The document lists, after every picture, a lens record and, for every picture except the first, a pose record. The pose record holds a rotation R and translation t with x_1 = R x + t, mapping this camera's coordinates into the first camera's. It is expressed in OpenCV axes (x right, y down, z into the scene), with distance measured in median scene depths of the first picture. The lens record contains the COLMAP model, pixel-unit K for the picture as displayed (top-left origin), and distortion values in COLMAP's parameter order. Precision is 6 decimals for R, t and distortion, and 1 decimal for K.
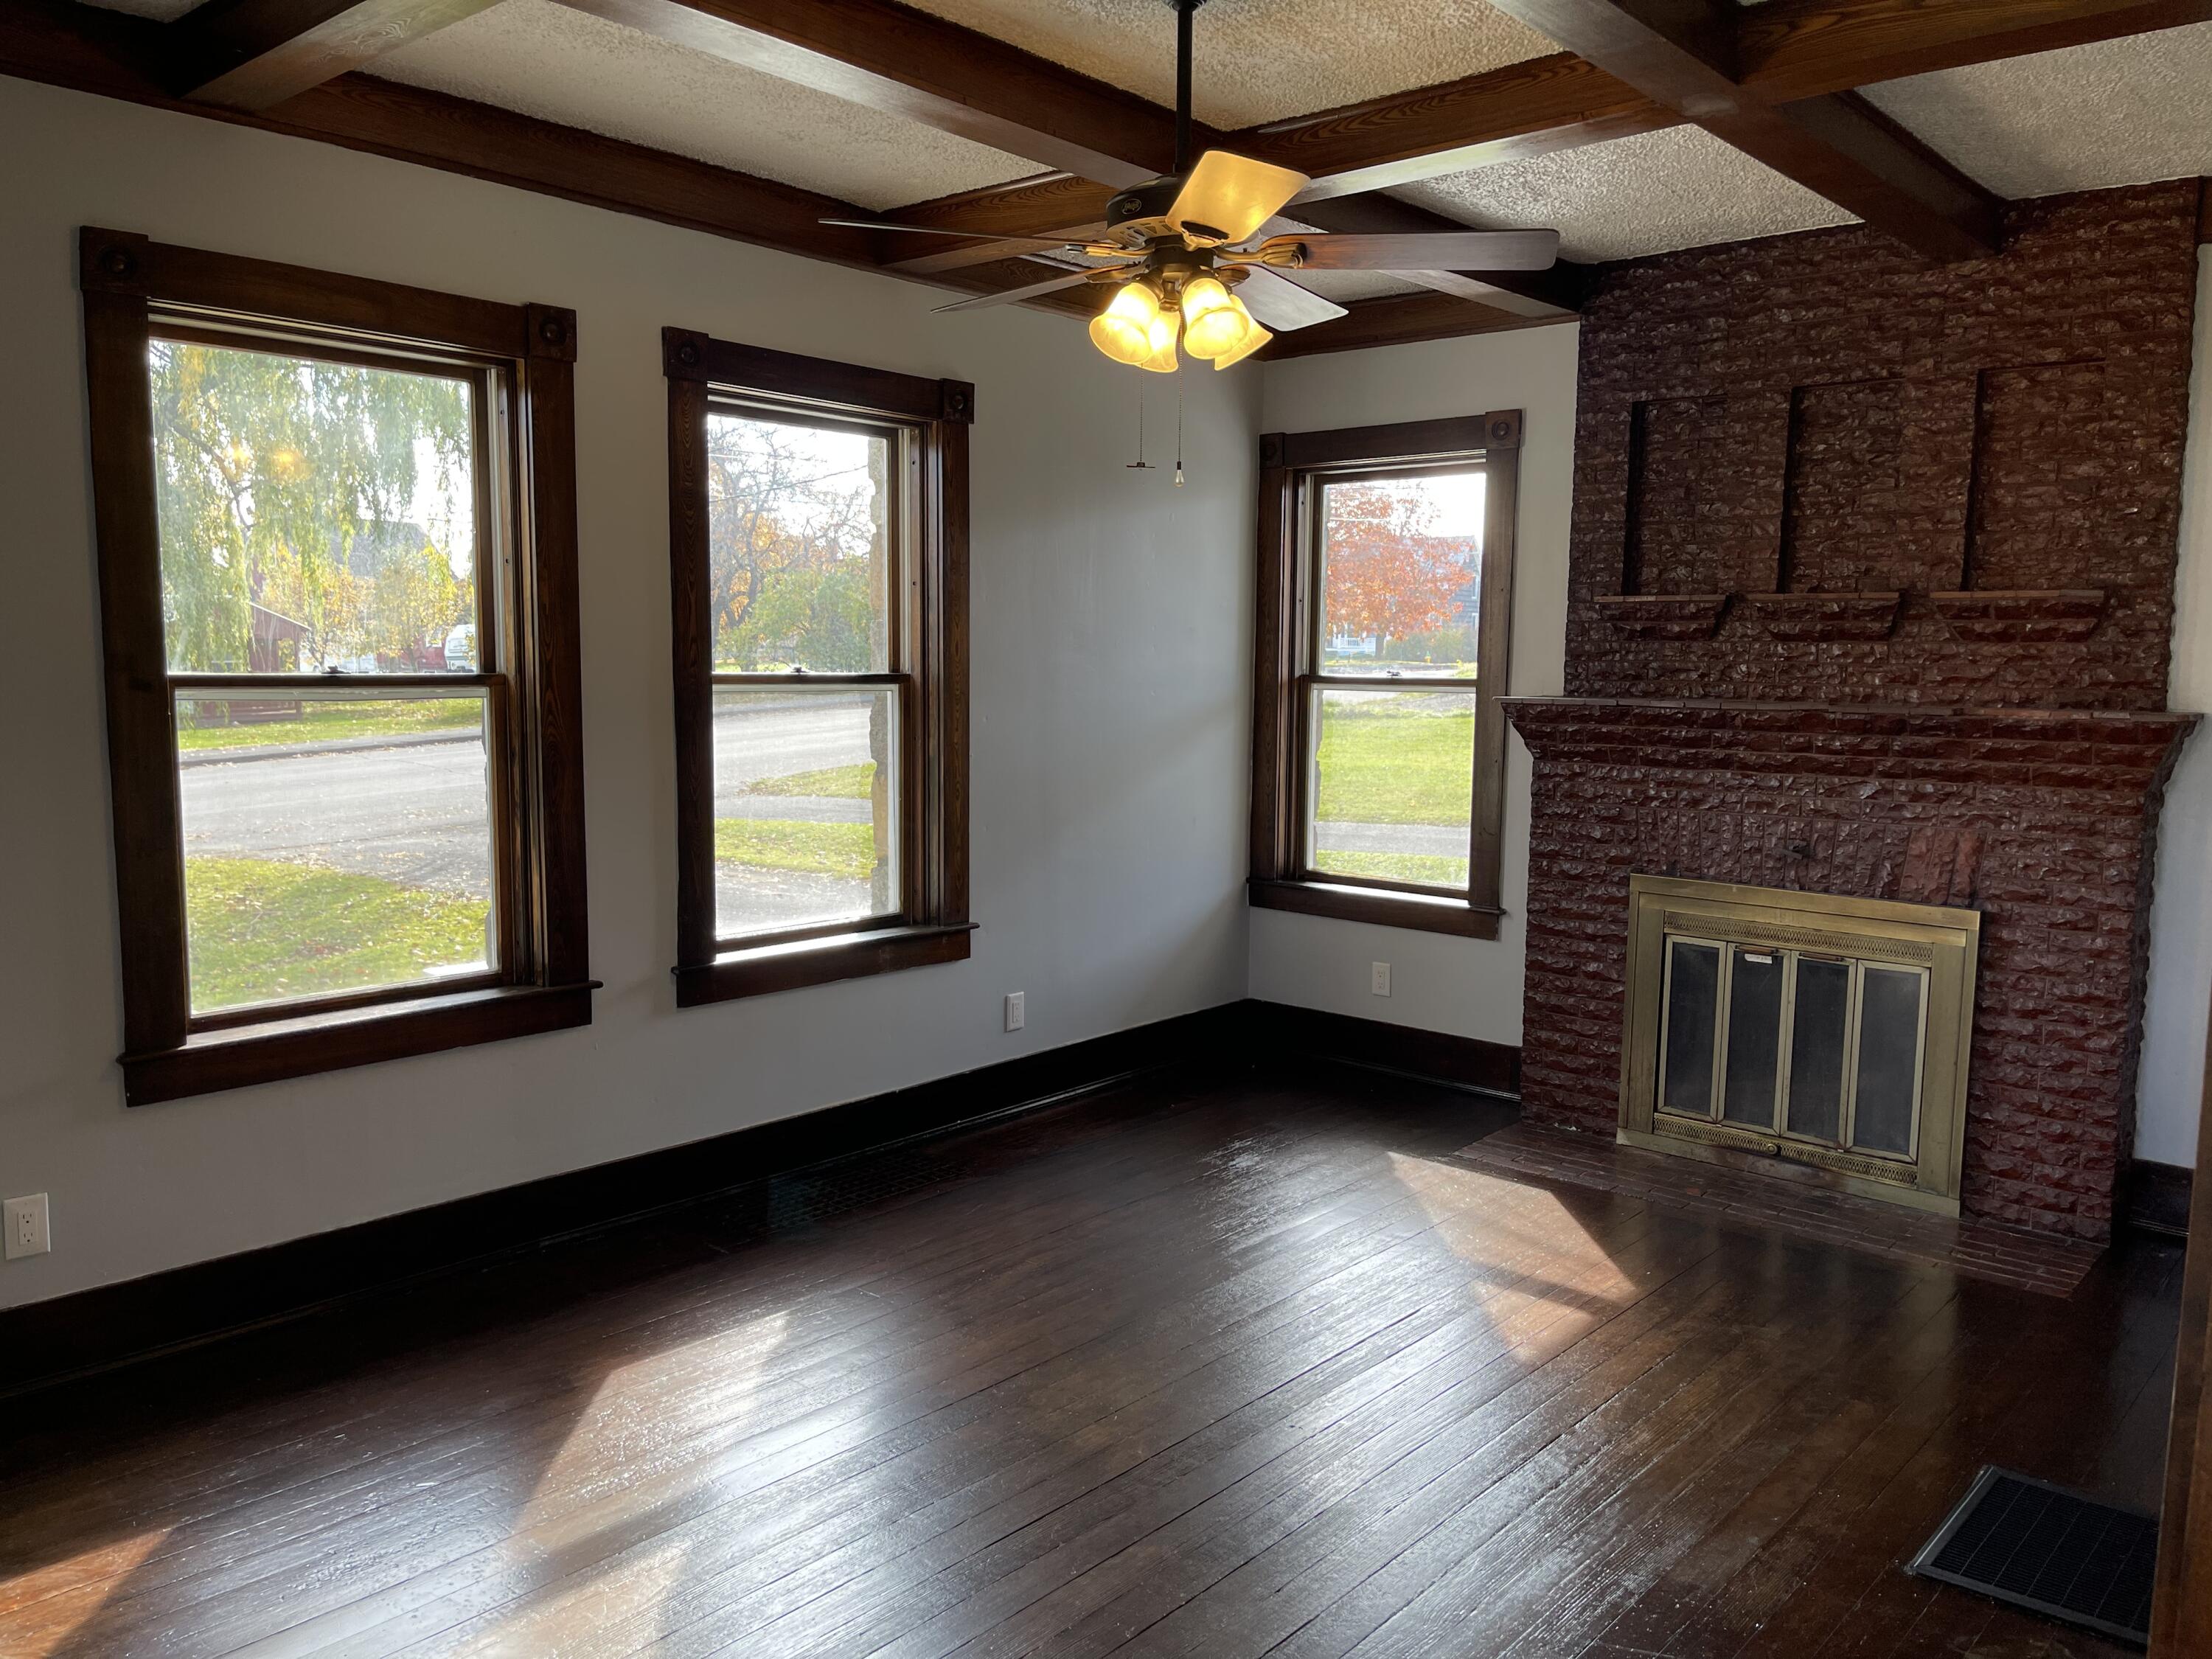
lens RADIAL K [[1686.2, 0, 1120.1], [0, 1686.2, 830.0], [0, 0, 1]] dist [0.049419, -0.060886]
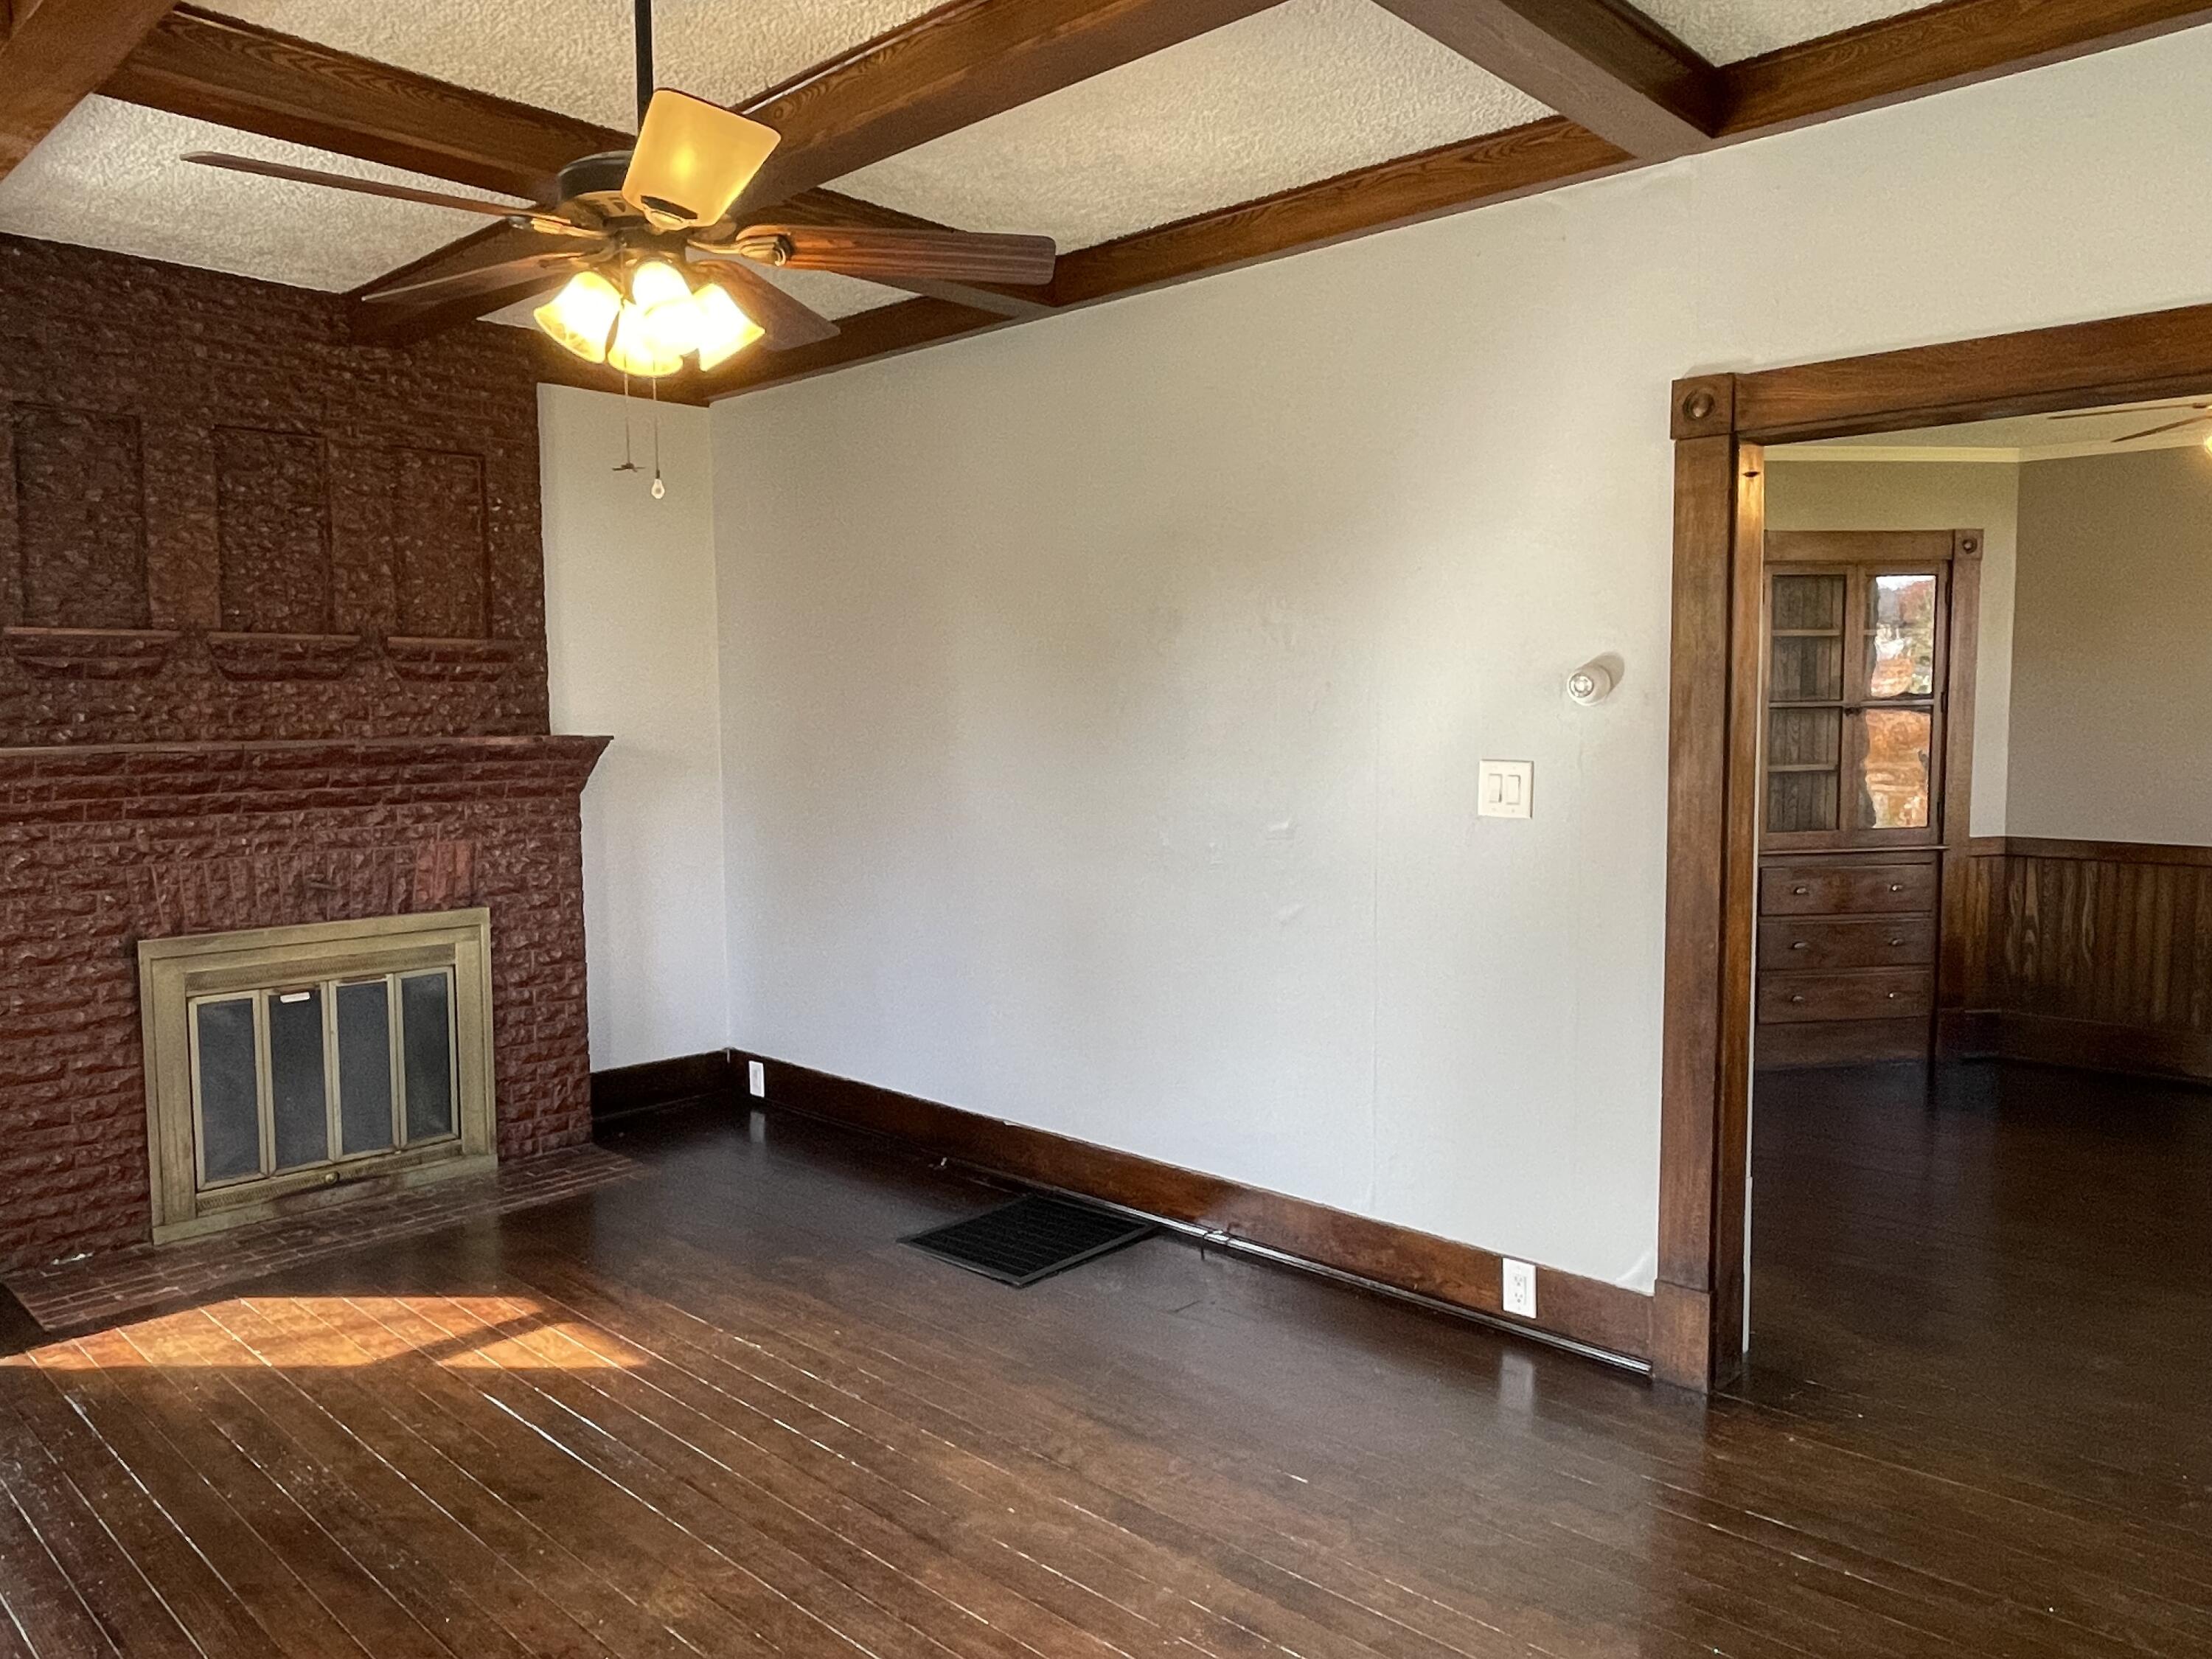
lens RADIAL K [[1525.6, 0, 1112.0], [0, 1525.6, 810.9], [0, 0, 1]] dist [-0.020999, -0.001529]
pose [[0.020040, -0.081001, 0.996512, -0.504881], [0.112338, 0.990583, 0.078260, -0.049728], [-0.993468, 0.110378, 0.028951, 0.496484]]
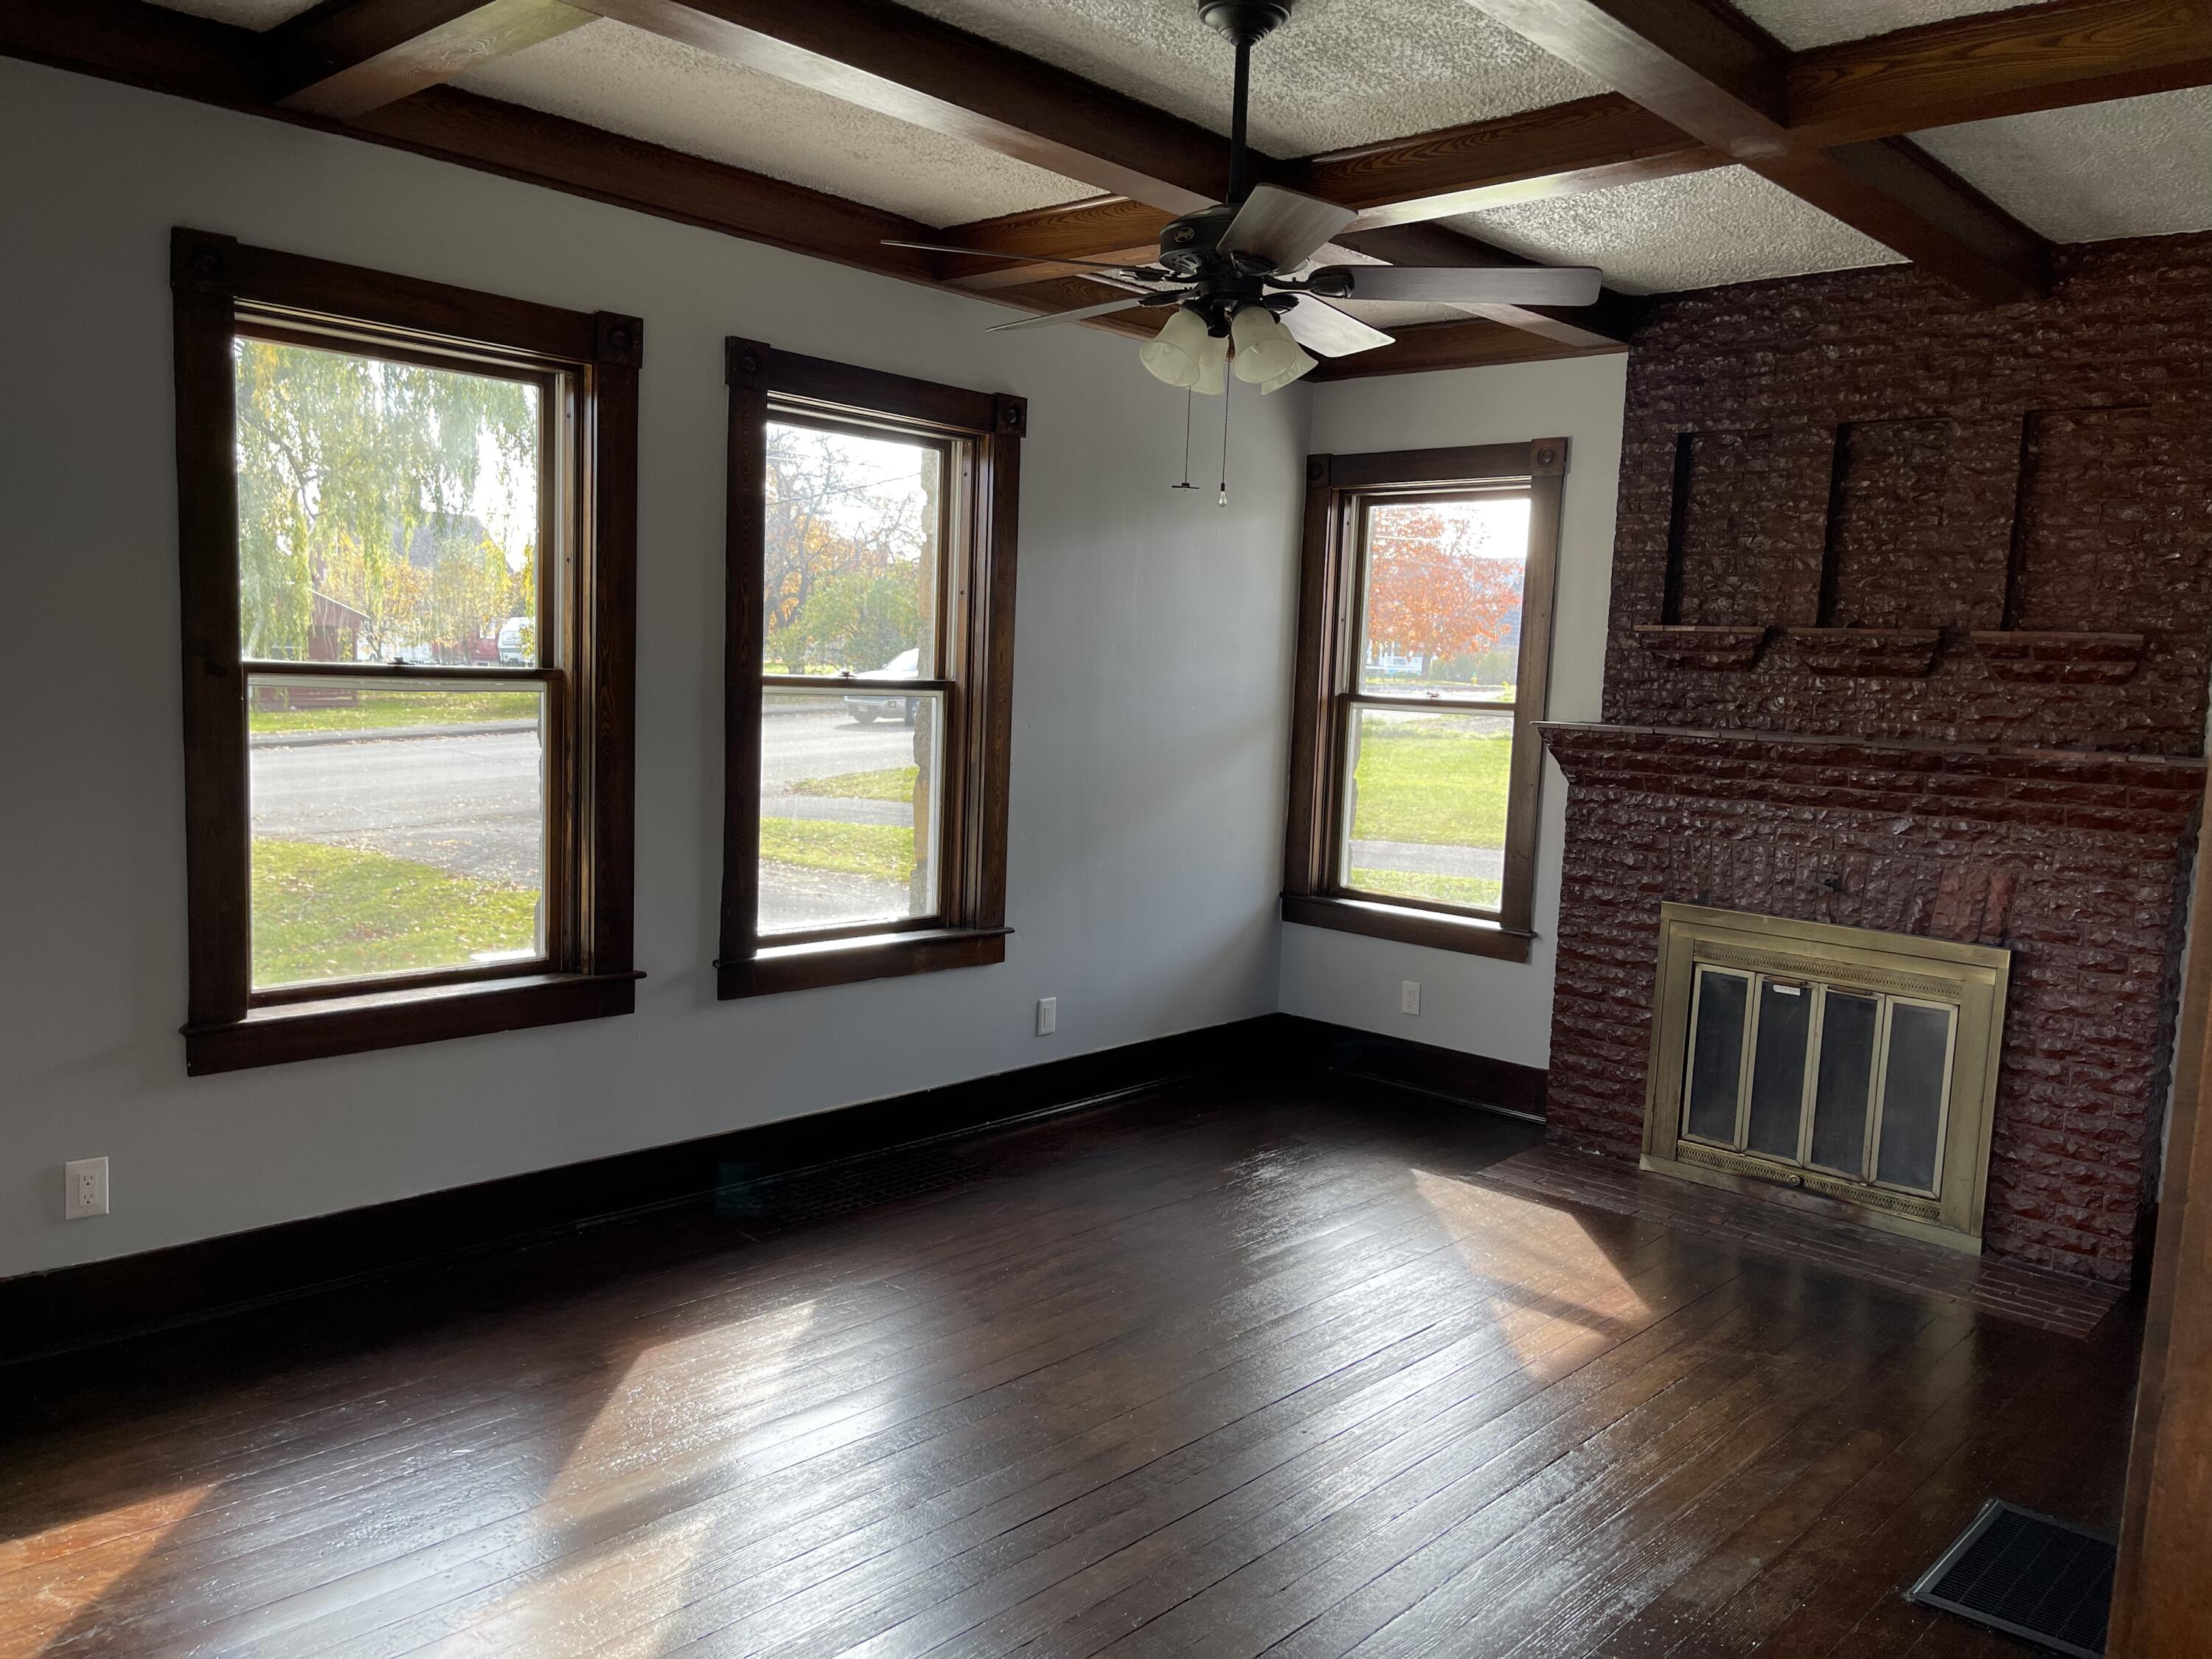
lens RADIAL K [[1686.2, 0, 1114.2], [0, 1686.2, 830.1], [0, 0, 1]] dist [0.049419, -0.060886]
pose [[0.999096, 0.032762, -0.027079, 0.002429], [-0.032934, 0.999440, -0.005931, 0.000269], [0.026870, 0.006817, 0.999616, -0.016461]]
